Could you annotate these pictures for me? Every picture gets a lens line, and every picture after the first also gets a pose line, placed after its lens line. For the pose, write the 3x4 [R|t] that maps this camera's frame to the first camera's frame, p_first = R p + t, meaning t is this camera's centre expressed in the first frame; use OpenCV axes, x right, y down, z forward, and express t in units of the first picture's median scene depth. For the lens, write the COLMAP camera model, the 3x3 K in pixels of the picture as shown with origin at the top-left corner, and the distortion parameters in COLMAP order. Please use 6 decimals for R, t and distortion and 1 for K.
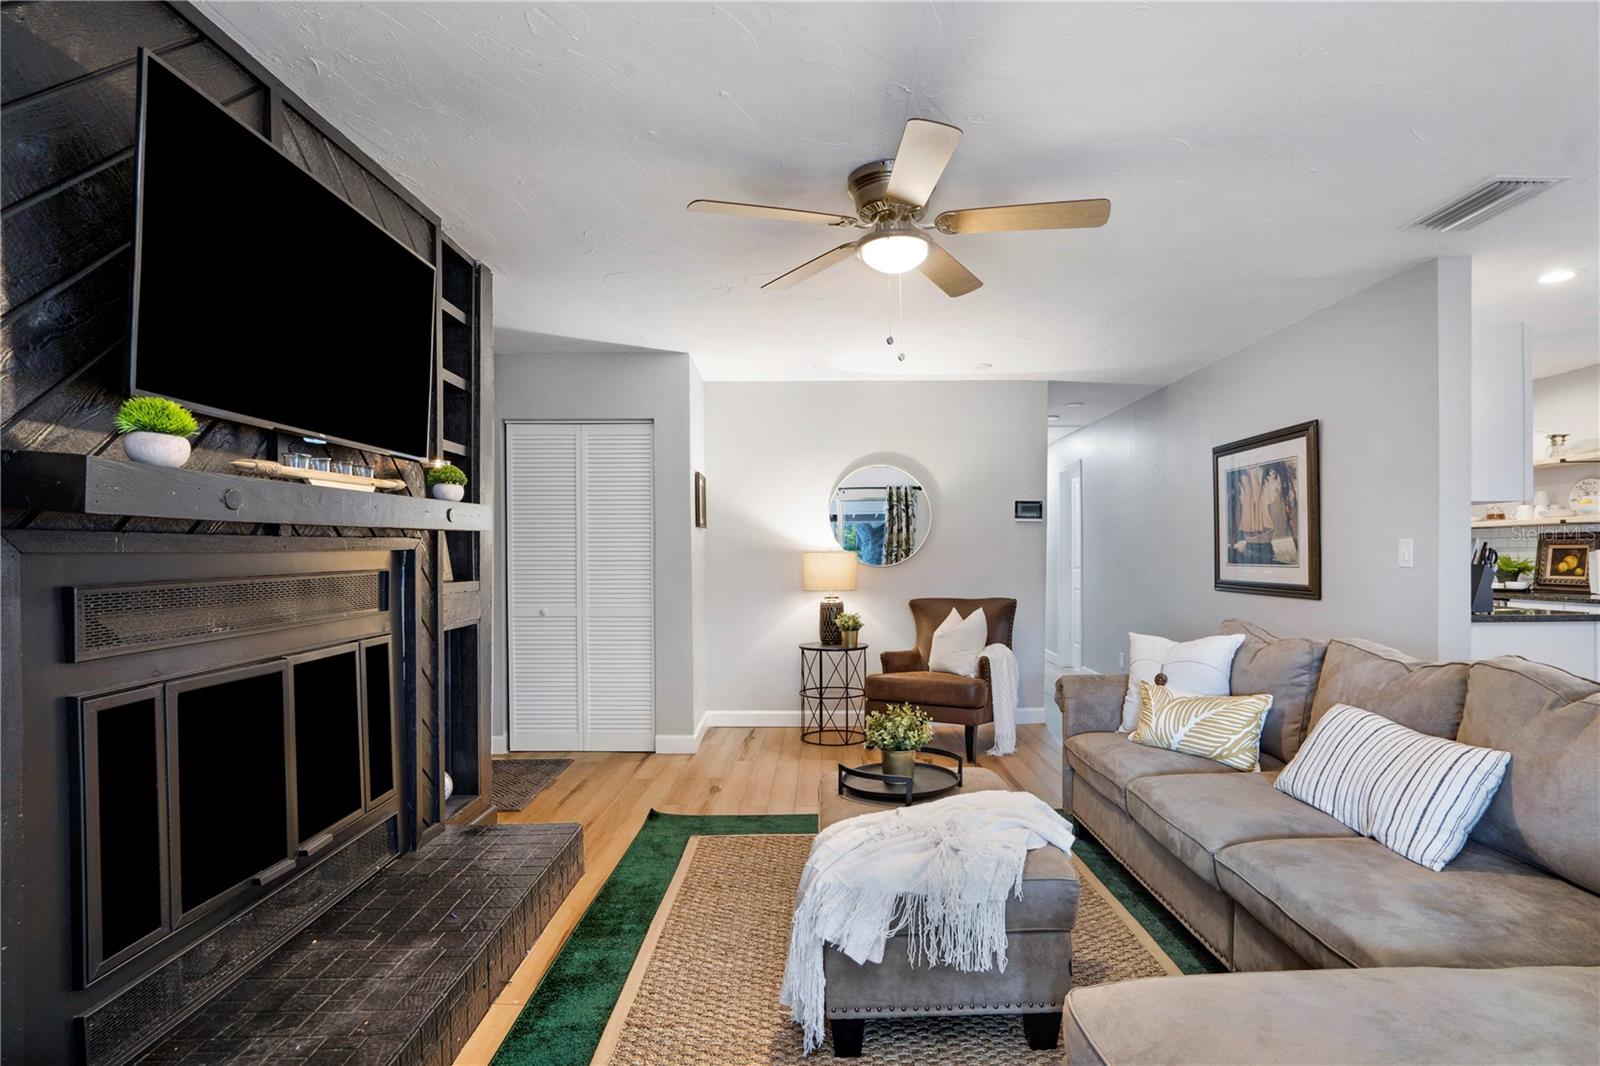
lens RADIAL K [[754.2, 0, 803.3], [0, 754.2, 557.7], [0, 0, 1]] dist [-0.056419, 0.019077]
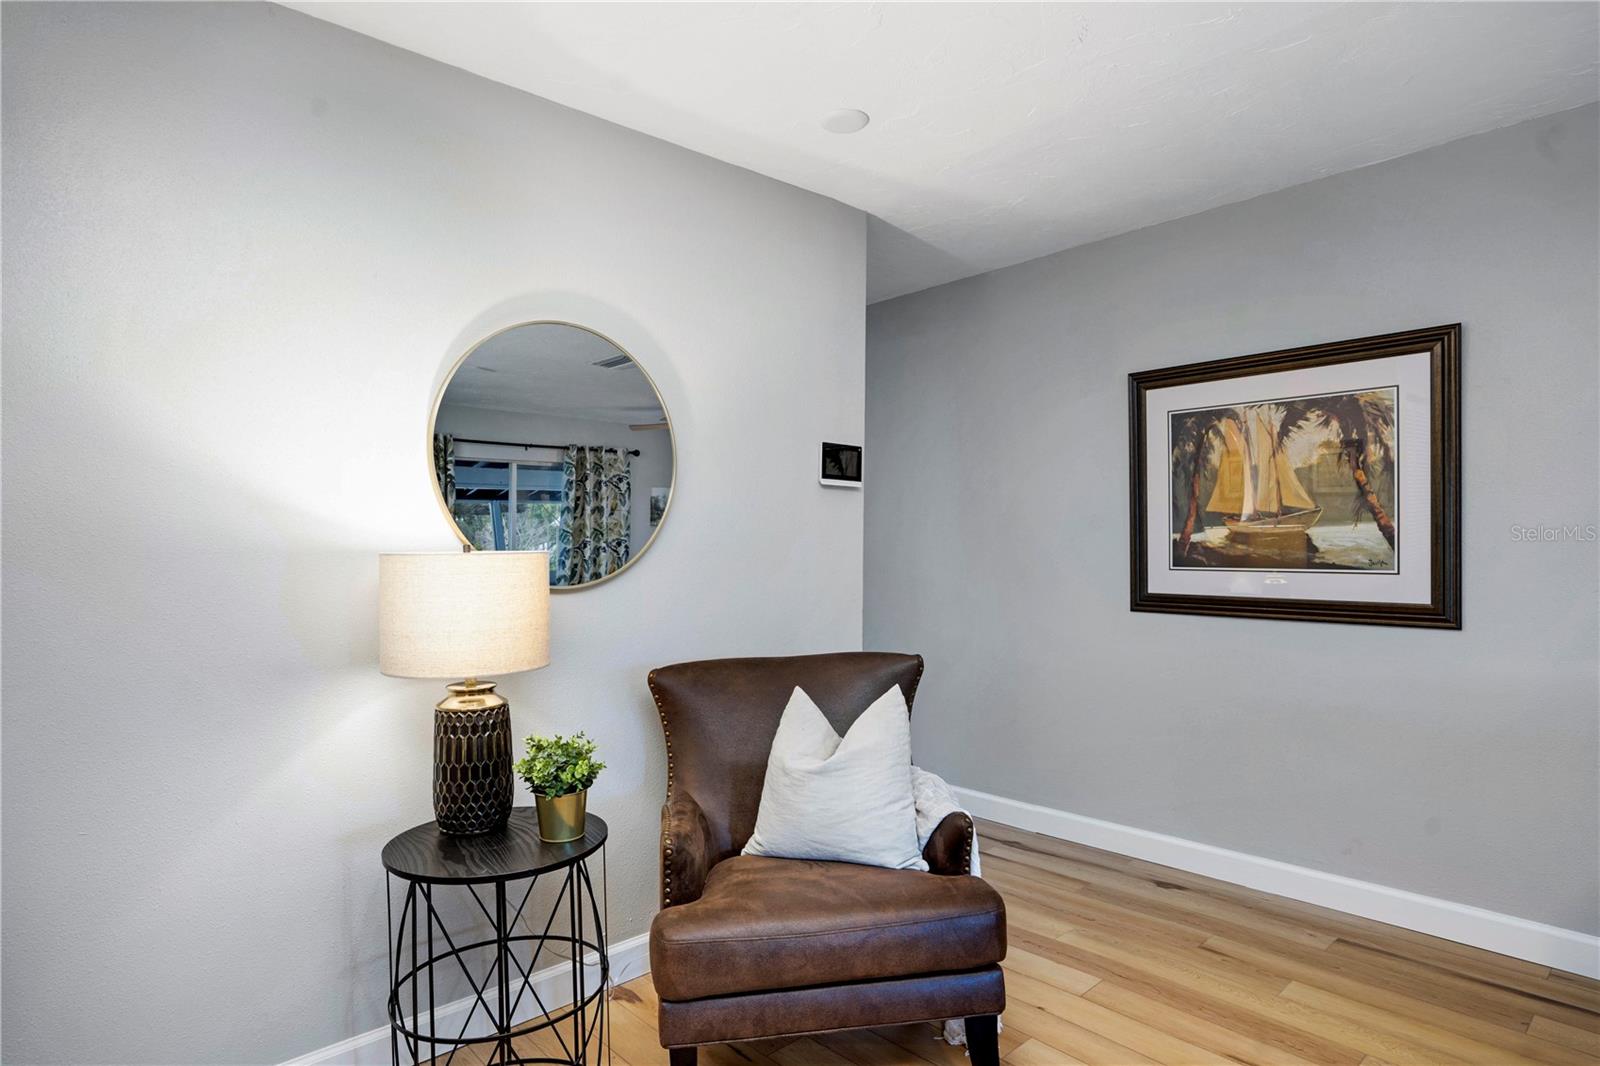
lens RADIAL K [[878.7, 0, 786.3], [0, 878.7, 543.2], [0, 0, 1]] dist [-0.011707, 0.005564]
pose [[0.734797, -0.006206, 0.678258, -0.154582], [0.008214, 0.999966, 0.000250, -0.015058], [-0.678237, 0.005387, 0.734824, 0.764332]]
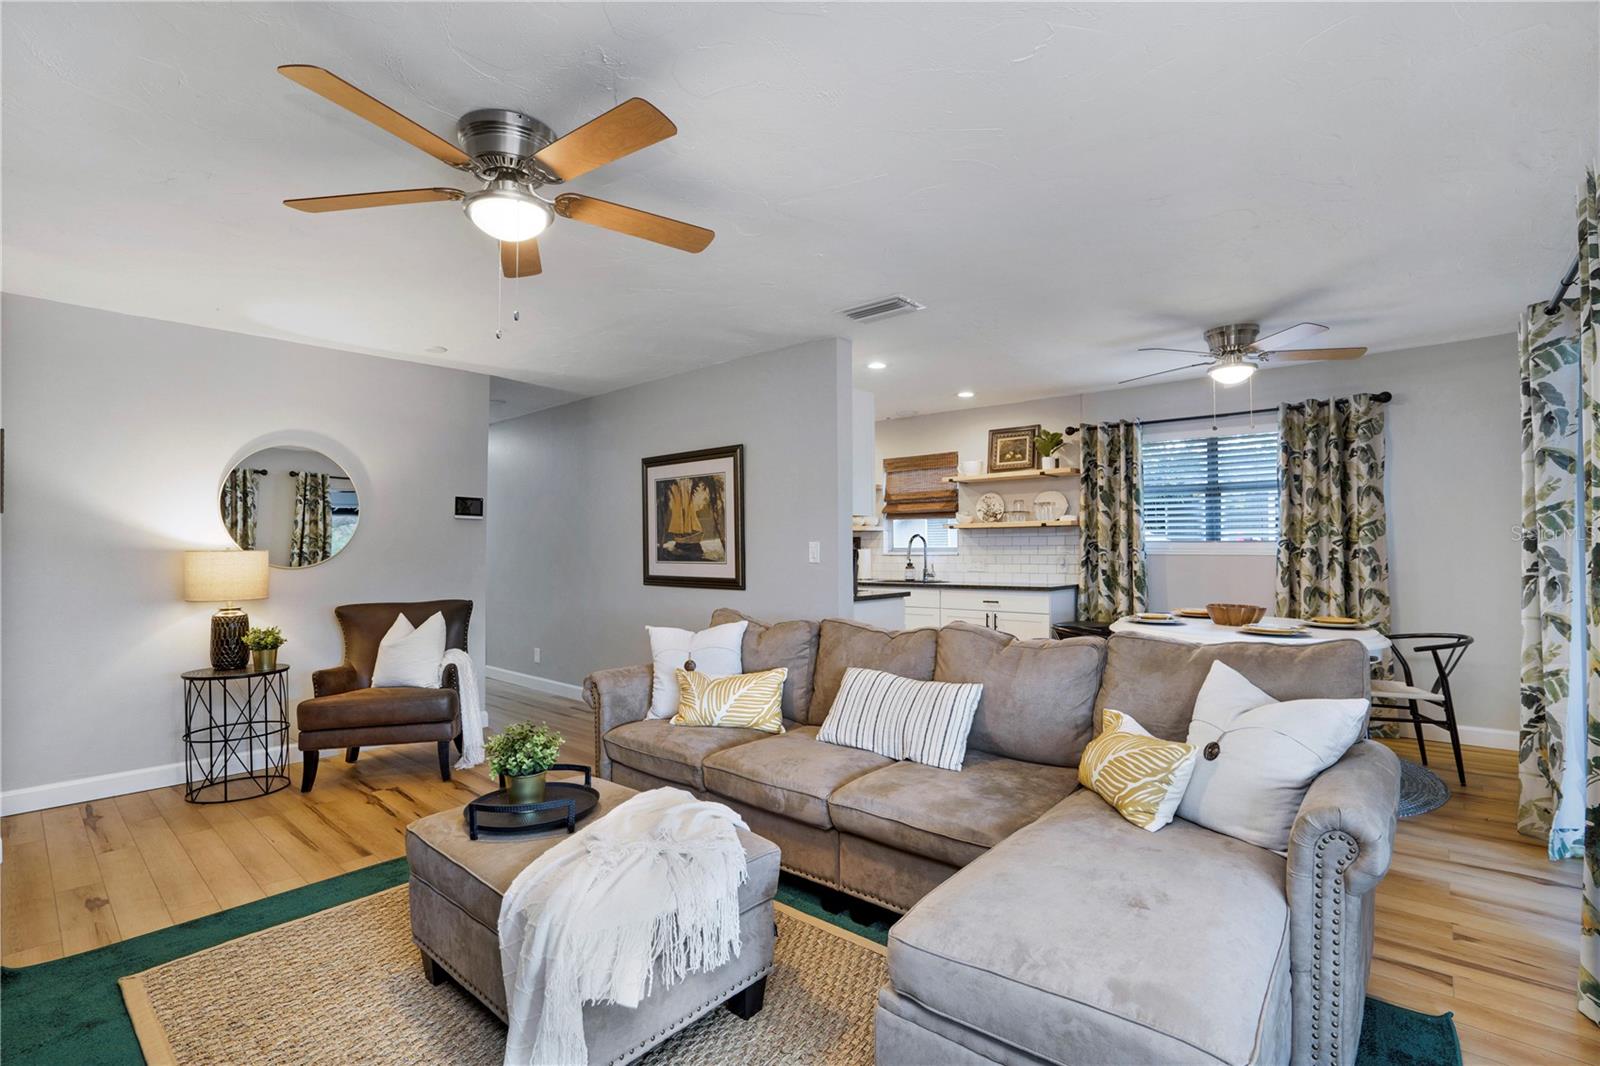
lens RADIAL K [[754.2, 0, 775.8], [0, 754.2, 546.6], [0, 0, 1]] dist [-0.056419, 0.019077]
pose [[0.666227, 0.005415, 0.745730, -0.188151], [0.002875, 0.999948, -0.009830, -0.002487], [-0.745744, 0.008693, 0.666176, 0.102454]]
